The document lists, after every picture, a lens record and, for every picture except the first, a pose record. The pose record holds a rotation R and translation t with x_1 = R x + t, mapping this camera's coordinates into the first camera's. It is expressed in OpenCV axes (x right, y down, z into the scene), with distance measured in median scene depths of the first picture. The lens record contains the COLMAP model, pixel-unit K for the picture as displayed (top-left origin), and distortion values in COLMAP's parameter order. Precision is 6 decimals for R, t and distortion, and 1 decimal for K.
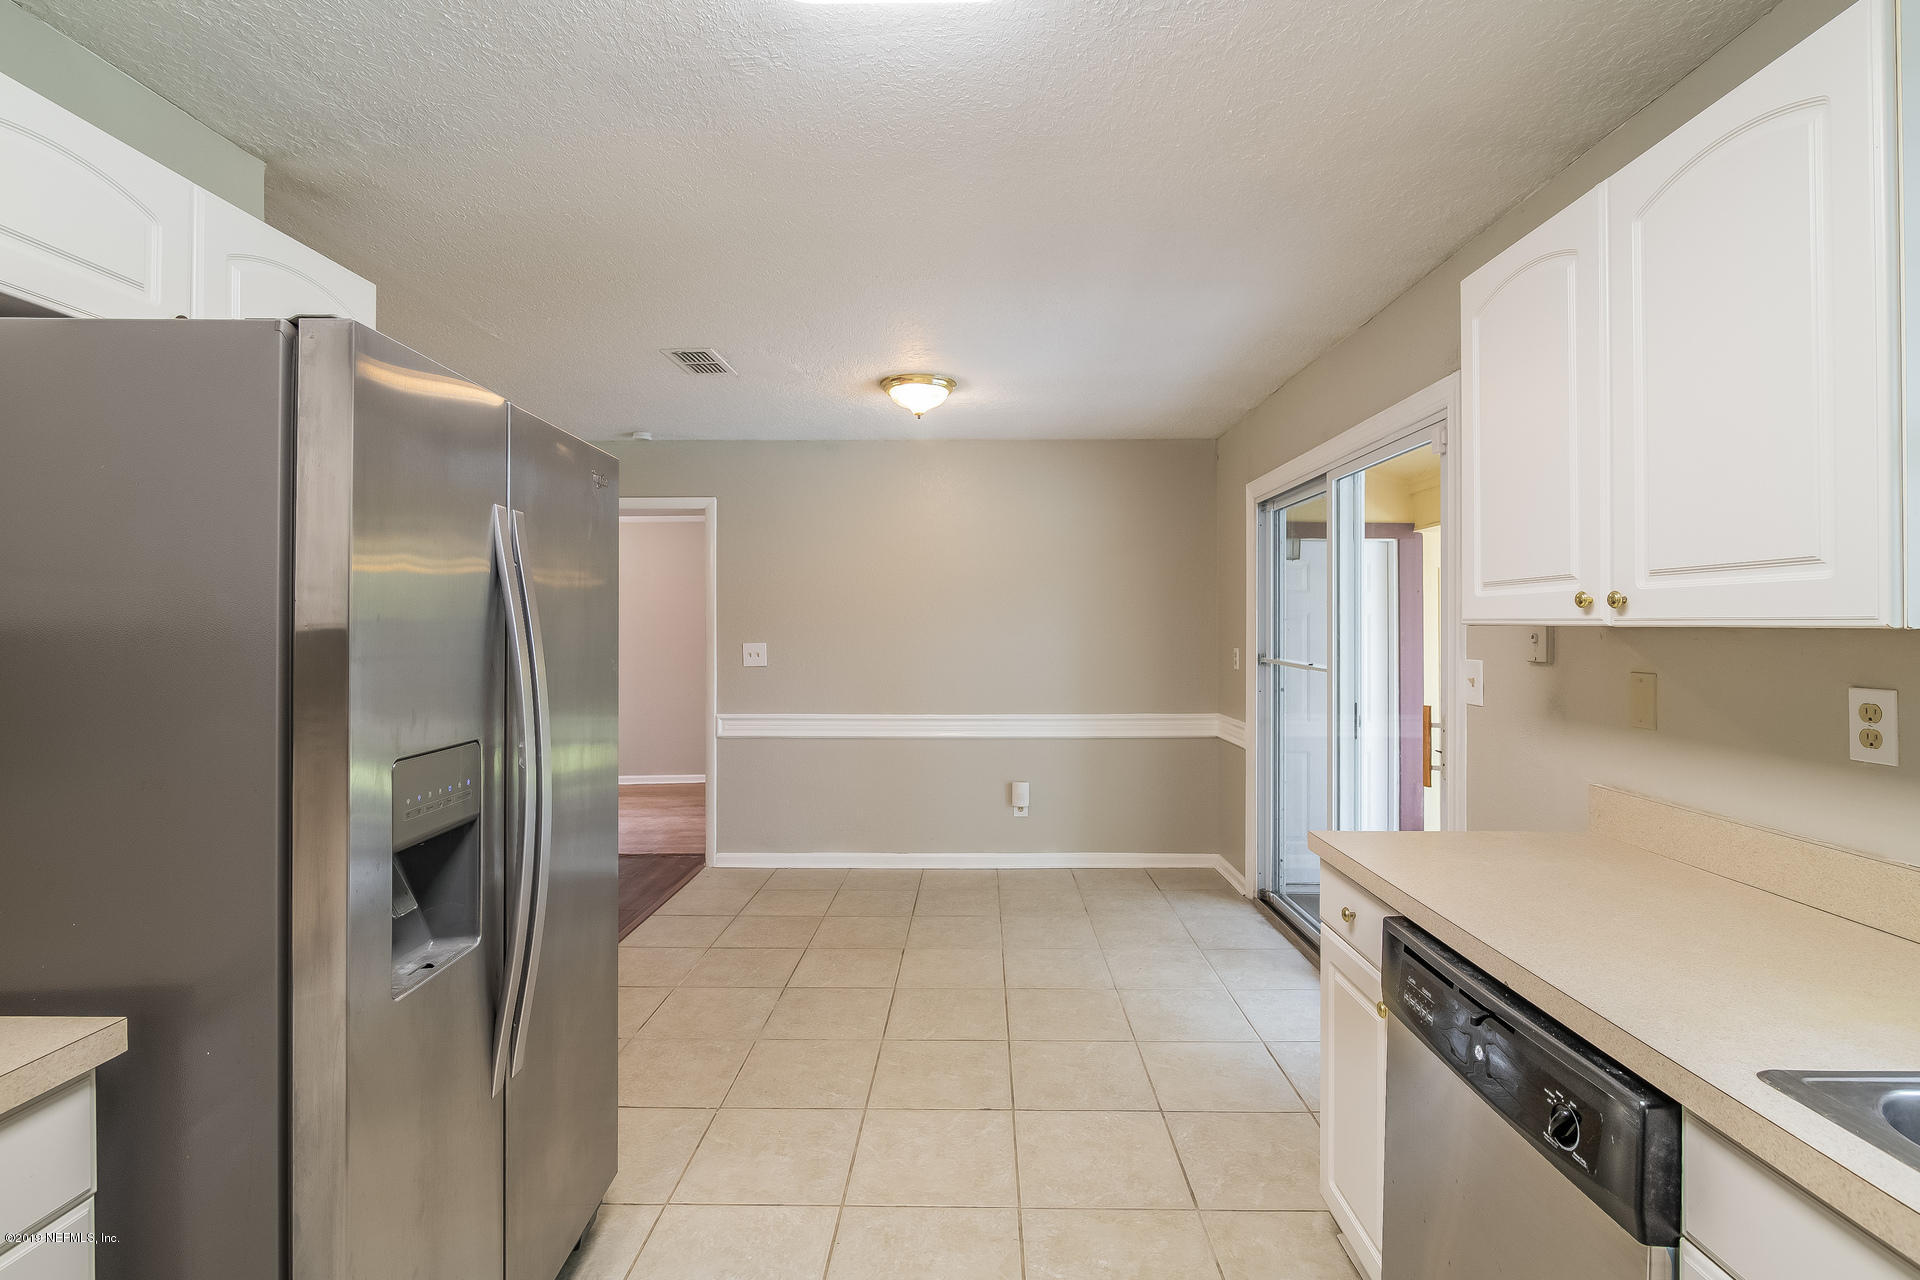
lens RADIAL K [[874.6, 0, 969.6], [0, 874.6, 624.6], [0, 0, 1]] dist [-0.020634, -0.000024]
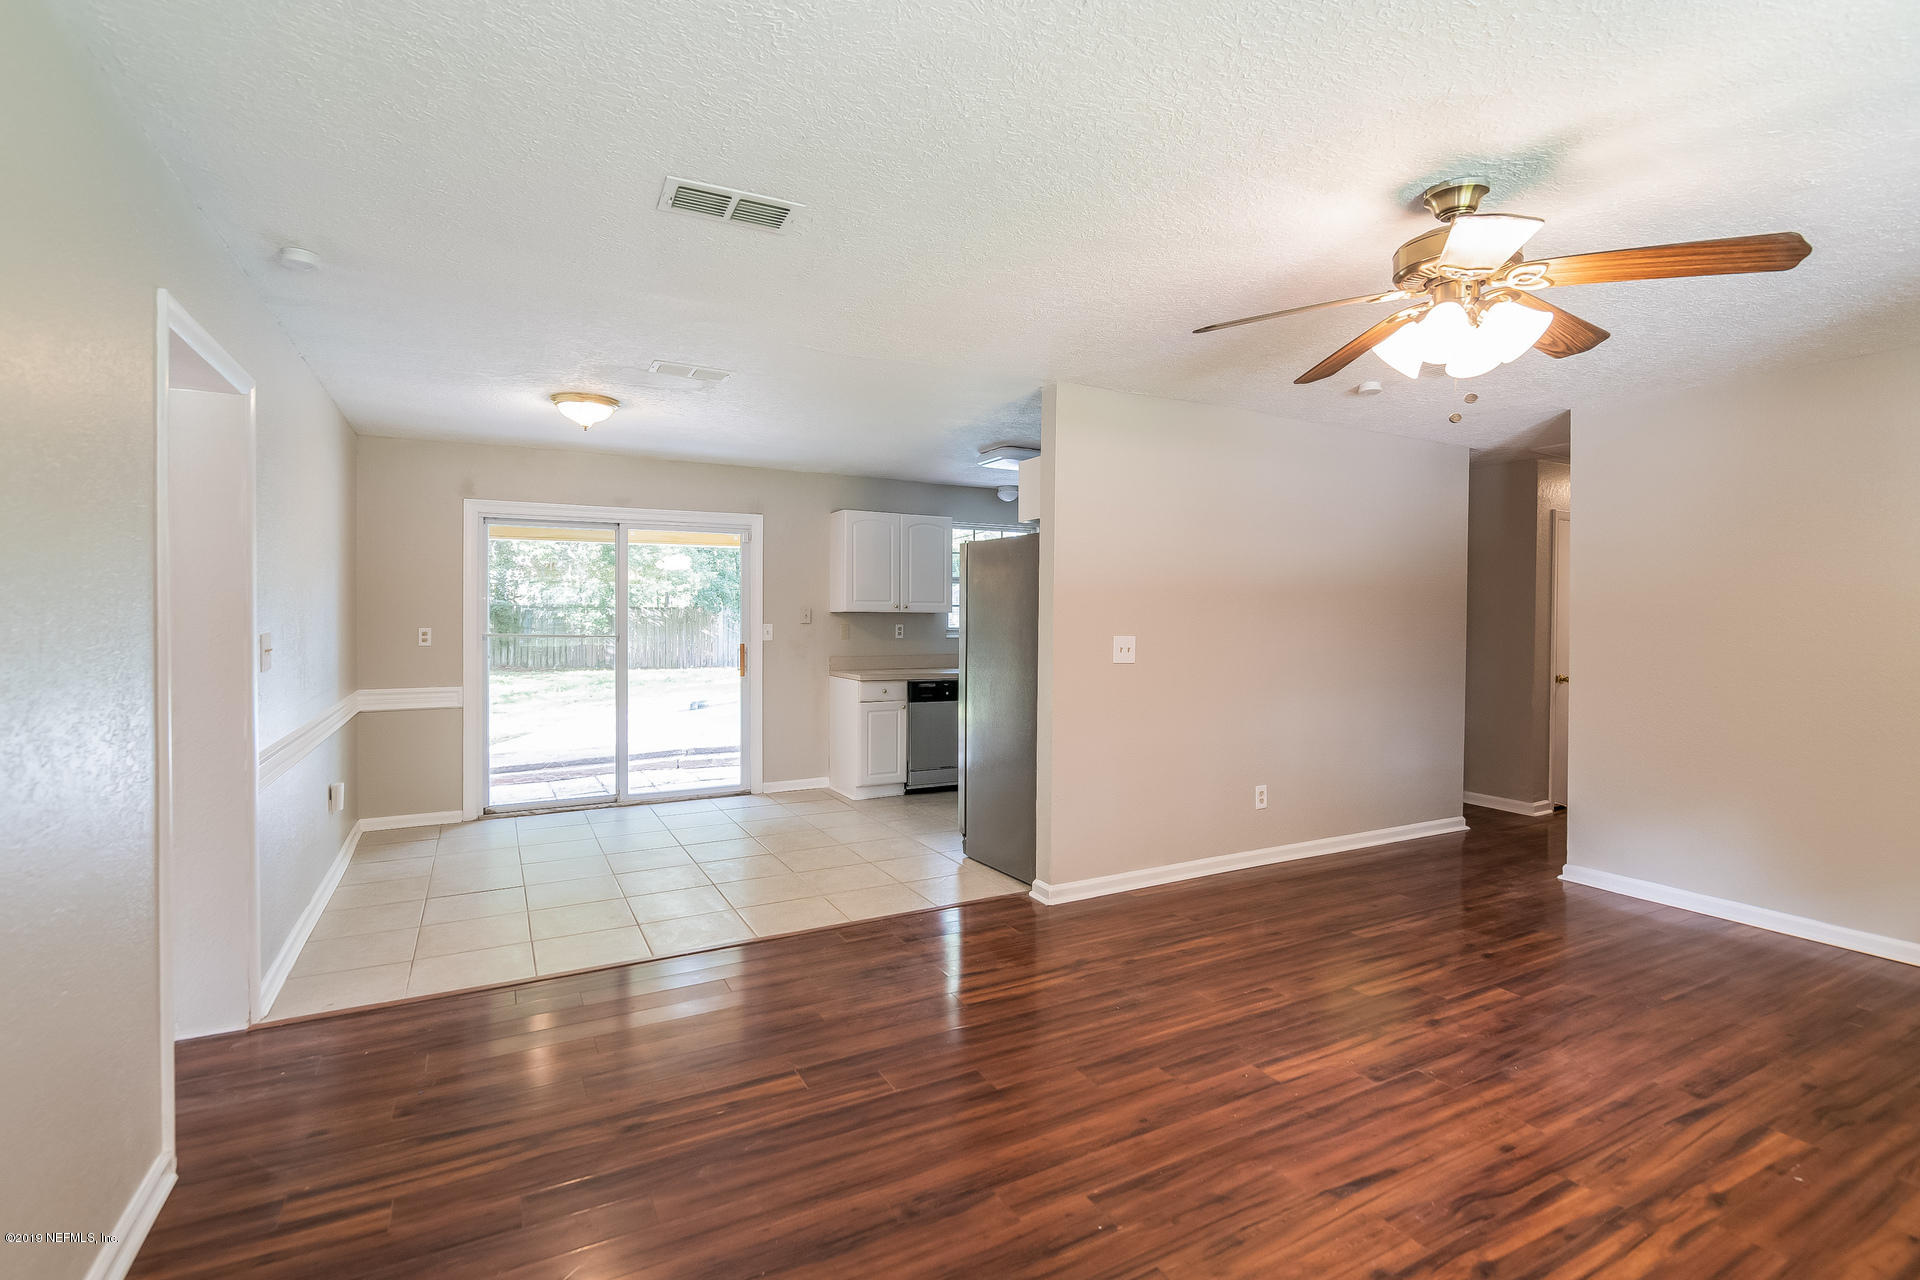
lens RADIAL K [[887.4, 0, 967.1], [0, 887.4, 624.3], [0, 0, 1]] dist [-0.002422, -0.000286]
pose [[-0.489068, -0.012853, 0.872151, -2.102590], [-0.007472, 0.999916, 0.010546, 0.008049], [-0.872214, -0.001359, -0.489123, 1.777199]]
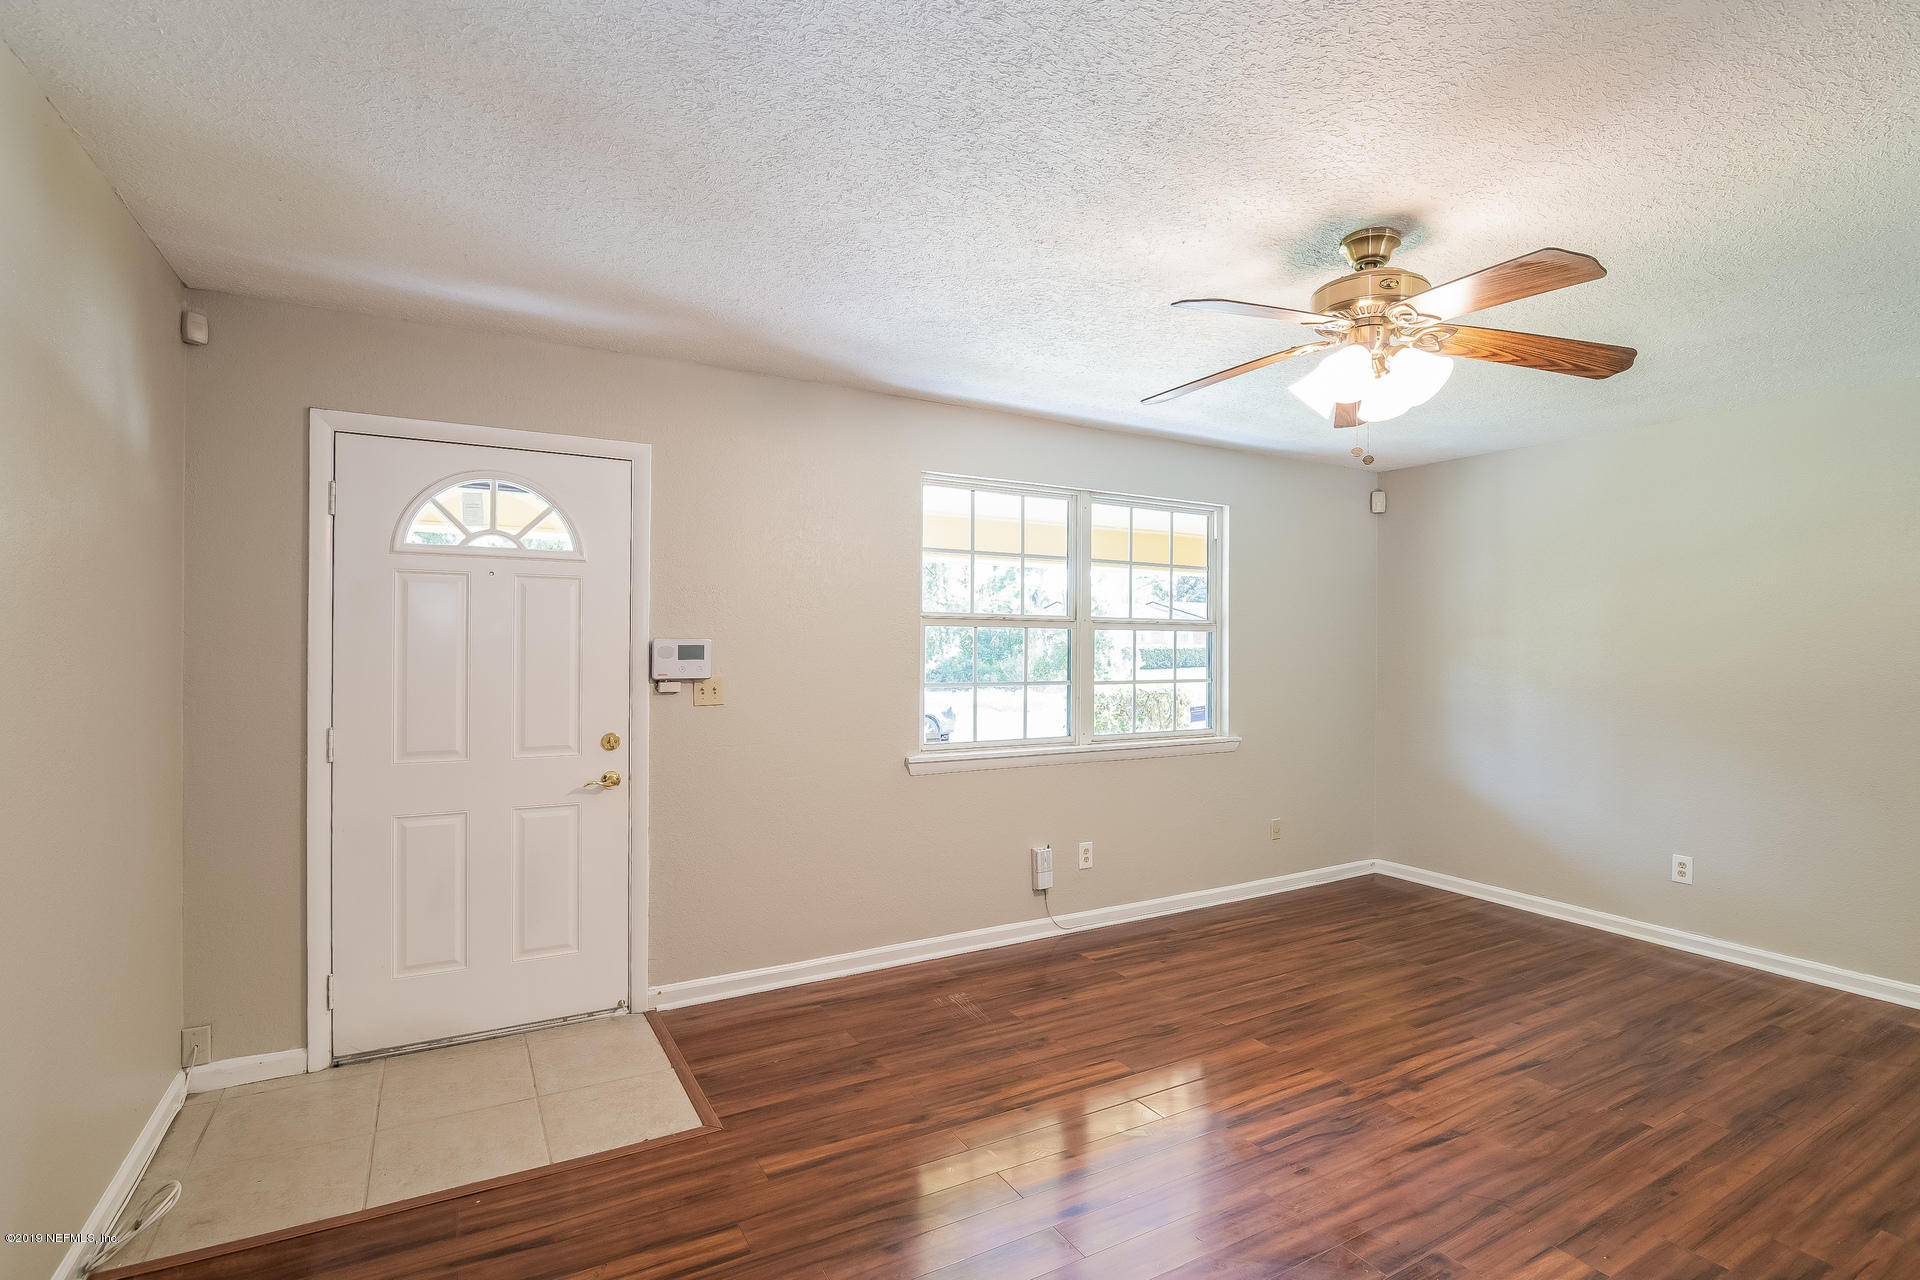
lens RADIAL K [[898.6, 0, 966.6], [0, 898.6, 648.3], [0, 0, 1]] dist [-0.020140, -0.000090]
pose [[0.505364, 0.007616, -0.862873, -0.944043], [-0.003208, 0.999971, 0.006947, -0.005385], [0.862900, -0.000743, 0.505374, 0.042337]]
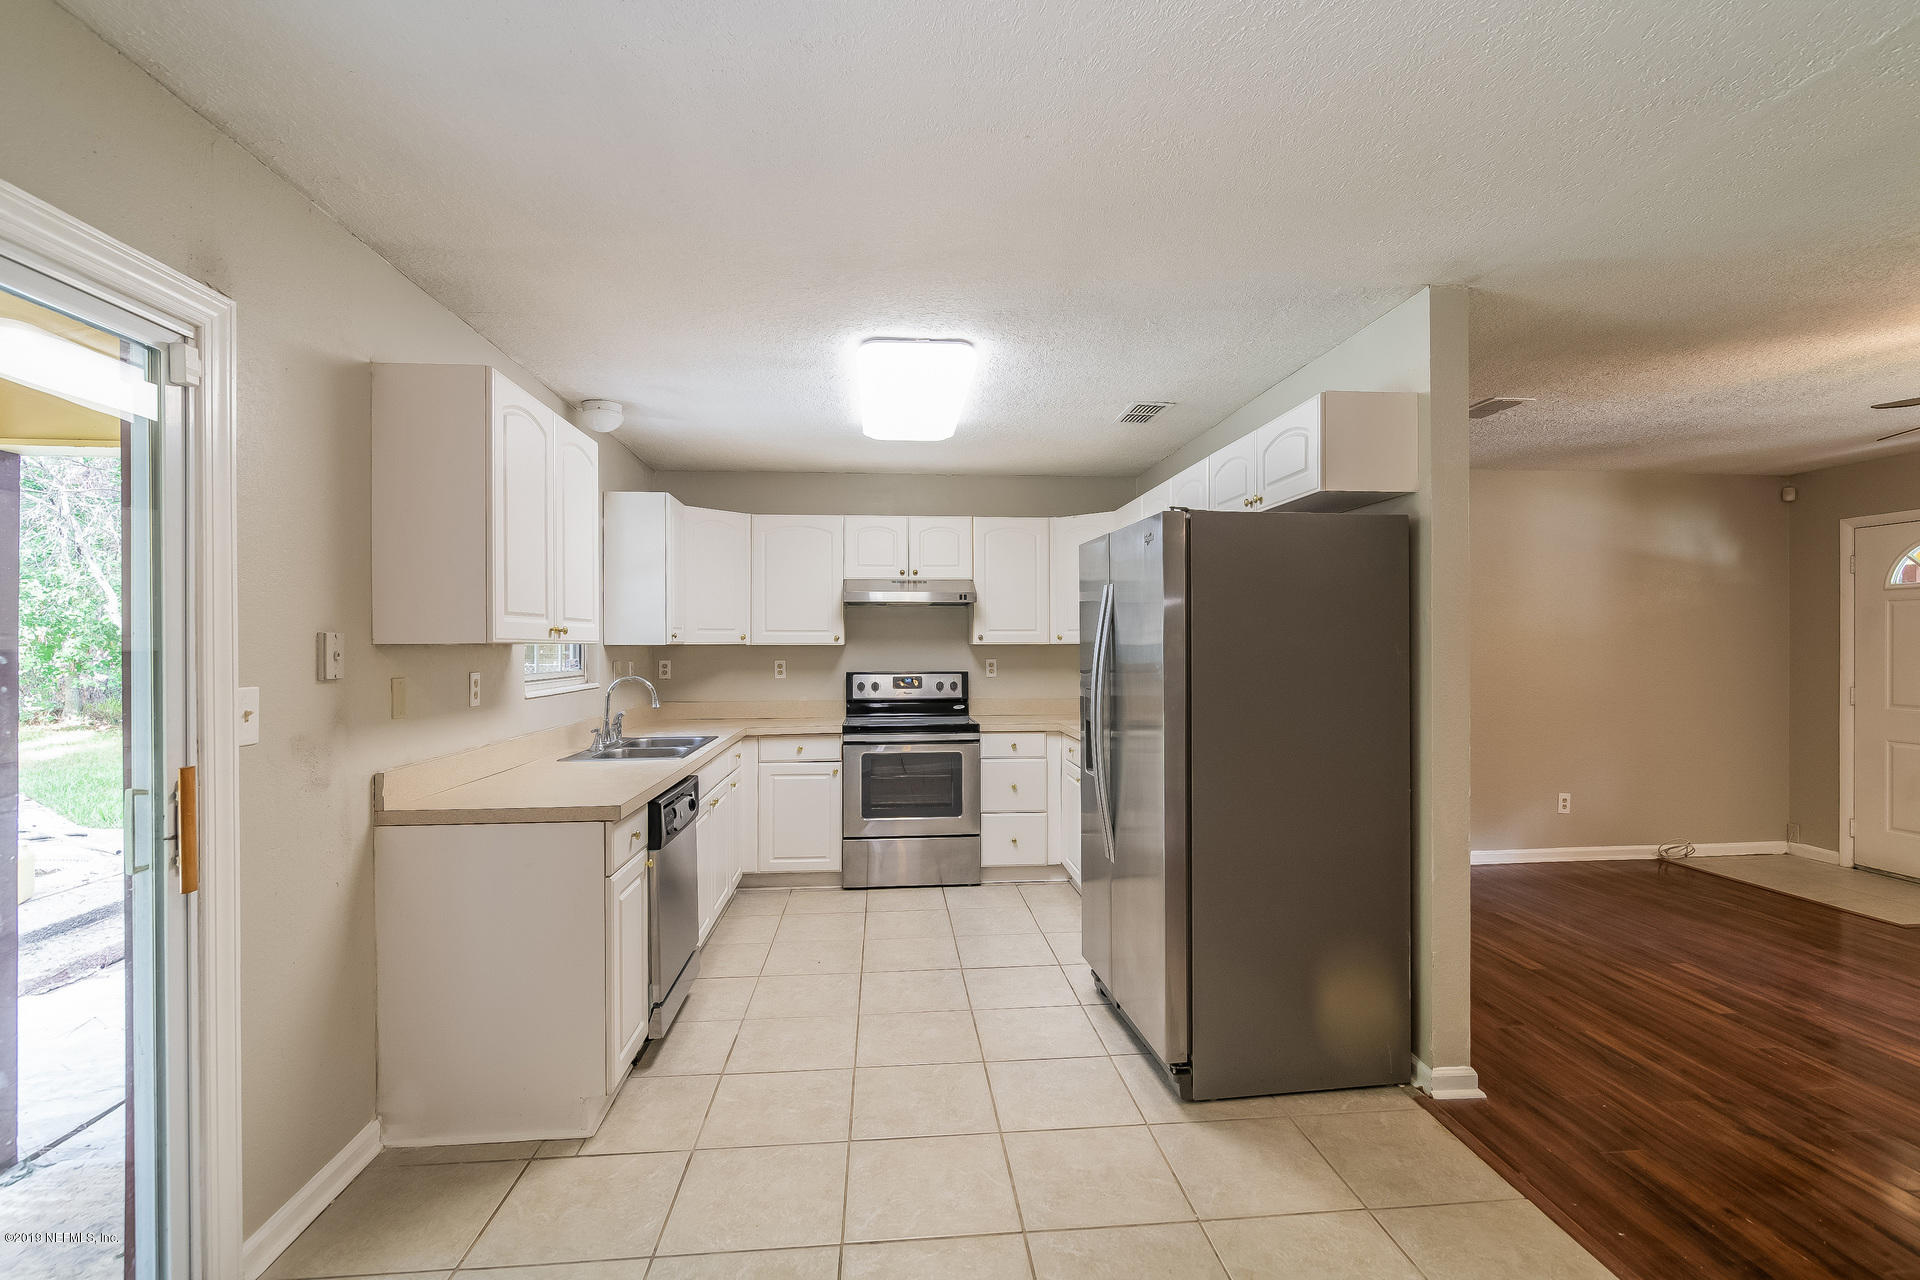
lens RADIAL K [[878.2, 0, 971.0], [0, 878.2, 646.9], [0, 0, 1]] dist [-0.001087, -0.000381]
pose [[-0.994100, 0.002333, -0.108446, 0.018120], [0.002263, 0.999997, 0.000774, 0.005779], [0.108448, 0.000524, -0.994102, 1.817702]]
